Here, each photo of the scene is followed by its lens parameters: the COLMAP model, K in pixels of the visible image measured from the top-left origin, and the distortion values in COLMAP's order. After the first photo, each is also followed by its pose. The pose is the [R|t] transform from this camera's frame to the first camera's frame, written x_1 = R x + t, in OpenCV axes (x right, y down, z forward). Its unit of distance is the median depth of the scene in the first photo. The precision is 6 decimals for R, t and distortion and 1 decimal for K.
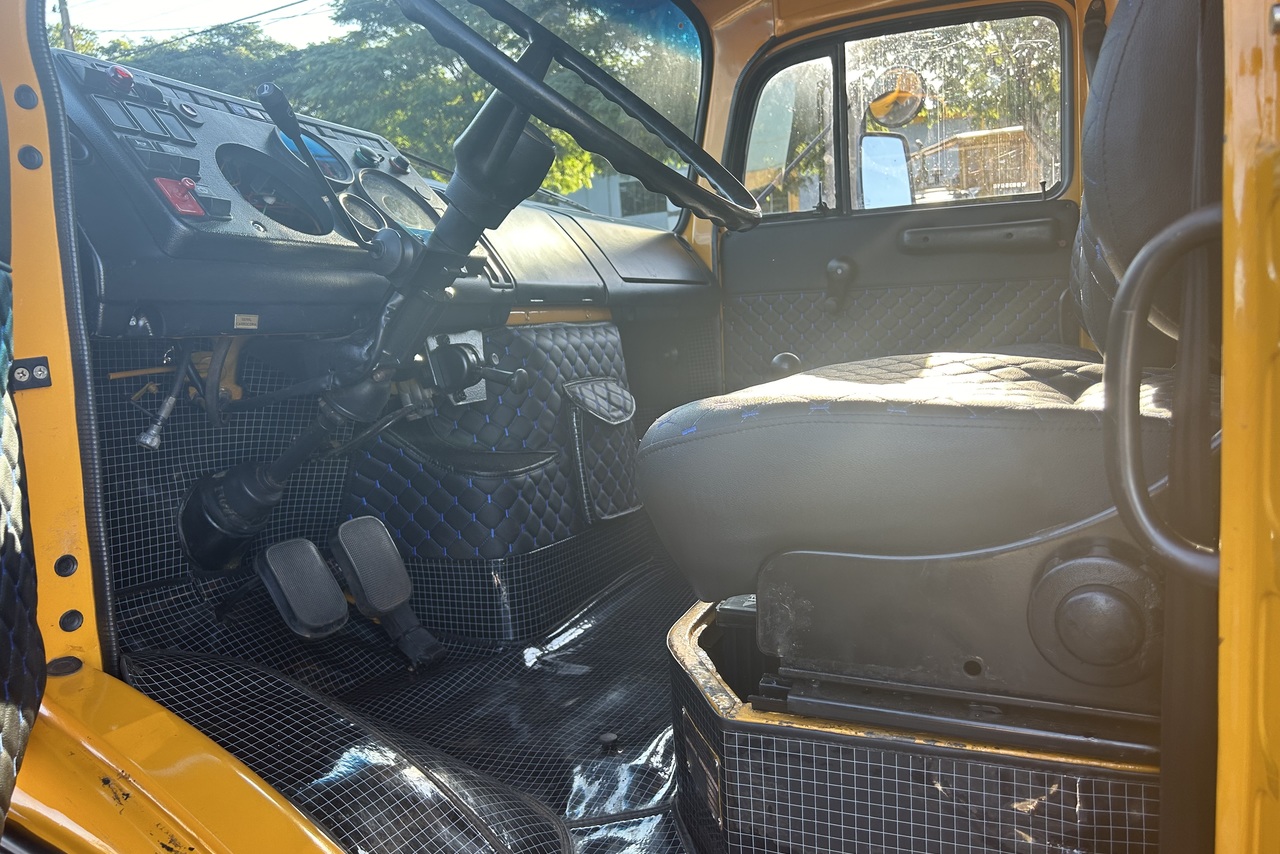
lens RADIAL K [[890.3, 0, 643.1], [0, 890.3, 407.8], [0, 0, 1]] dist [0.092674, -0.332471]
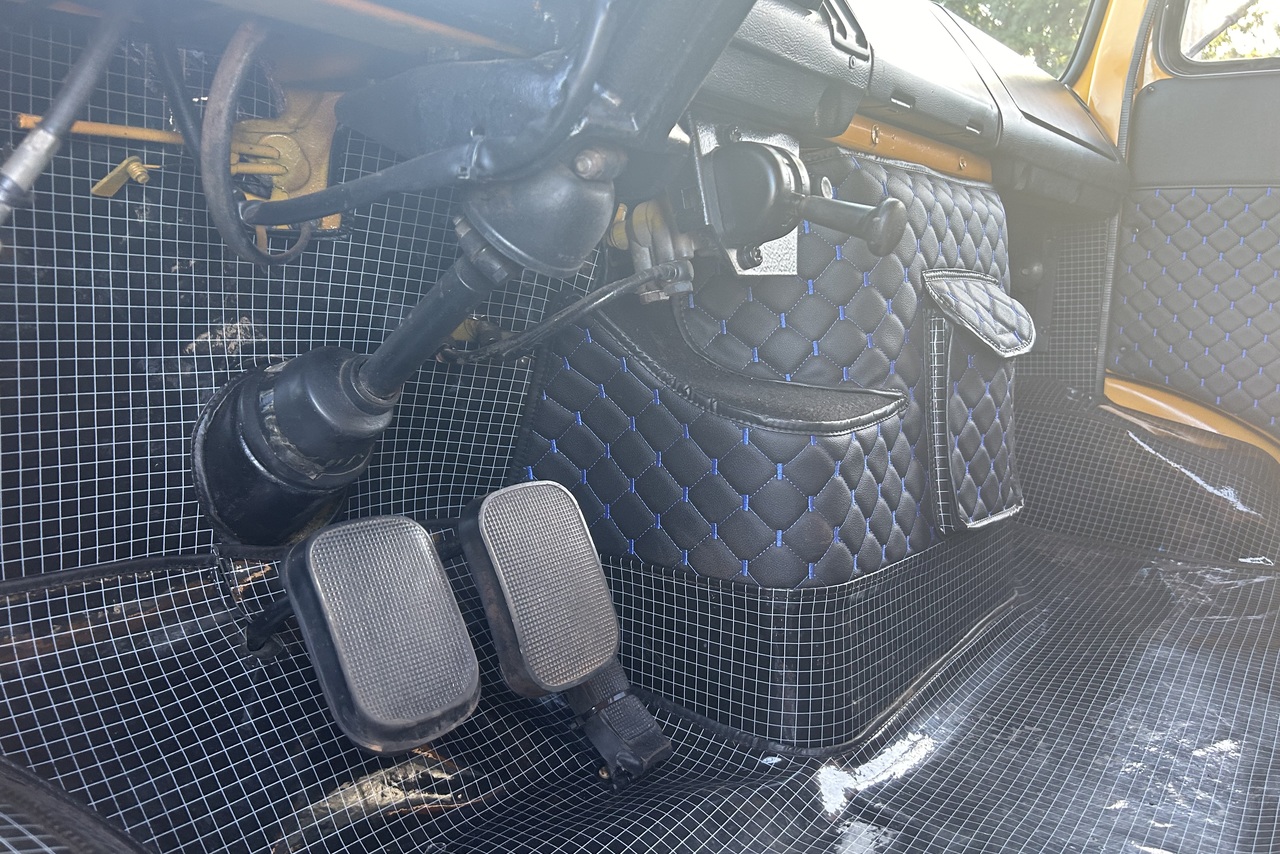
lens RADIAL K [[890.3, 0, 643.1], [0, 890.3, 407.8], [0, 0, 1]] dist [0.092674, -0.332471]
pose [[0.963917, 0.107187, -0.243670, -0.127449], [-0.093103, 0.993288, 0.068633, 0.037983], [0.249391, -0.043470, 0.967427, 0.488870]]
